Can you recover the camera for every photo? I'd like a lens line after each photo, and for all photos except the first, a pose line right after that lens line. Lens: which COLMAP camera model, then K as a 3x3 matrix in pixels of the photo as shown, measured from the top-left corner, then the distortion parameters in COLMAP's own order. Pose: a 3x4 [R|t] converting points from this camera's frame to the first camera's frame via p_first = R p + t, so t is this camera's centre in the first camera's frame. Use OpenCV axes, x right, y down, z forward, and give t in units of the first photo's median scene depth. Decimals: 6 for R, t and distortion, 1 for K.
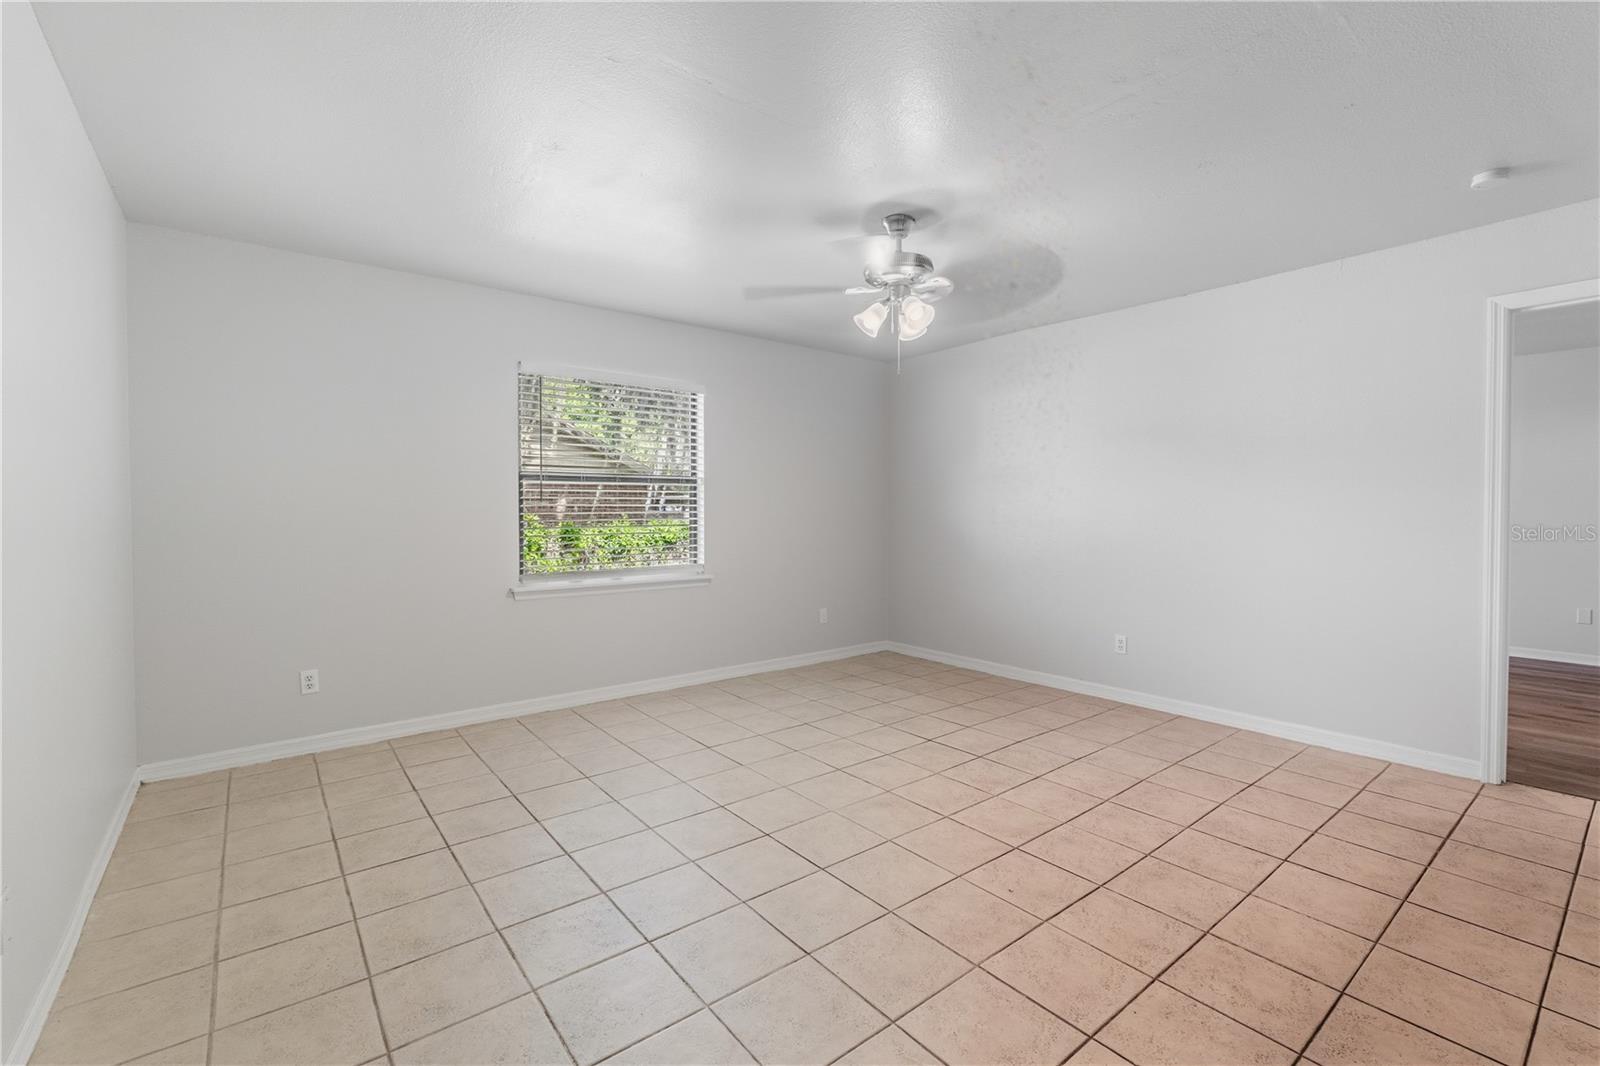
lens RADIAL K [[700.4, 0, 810.5], [0, 700.4, 523.6], [0, 0, 1]] dist [-0.002793, -0.000098]
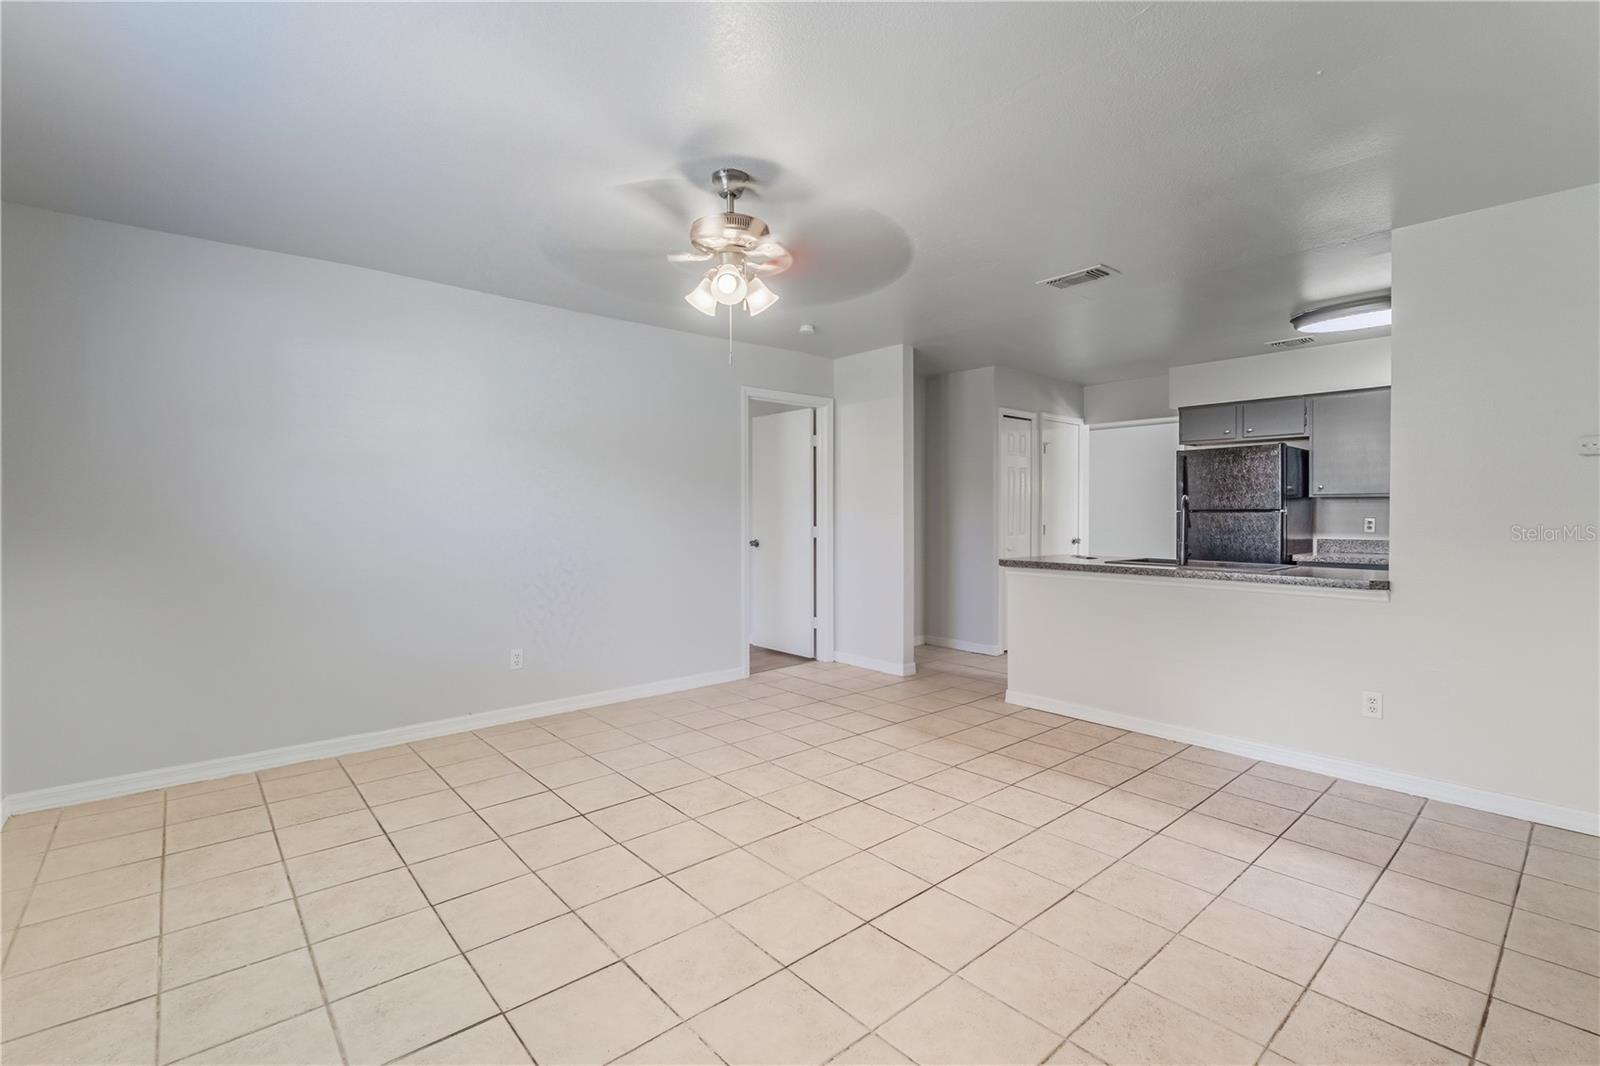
lens RADIAL K [[700.4, 0, 808.9], [0, 700.4, 529.2], [0, 0, 1]] dist [-0.002793, -0.000098]
pose [[-0.044547, -0.020530, 0.998796, -0.688986], [0.021946, 0.999527, 0.021524, -0.015374], [-0.998766, 0.022879, -0.044076, 0.900312]]
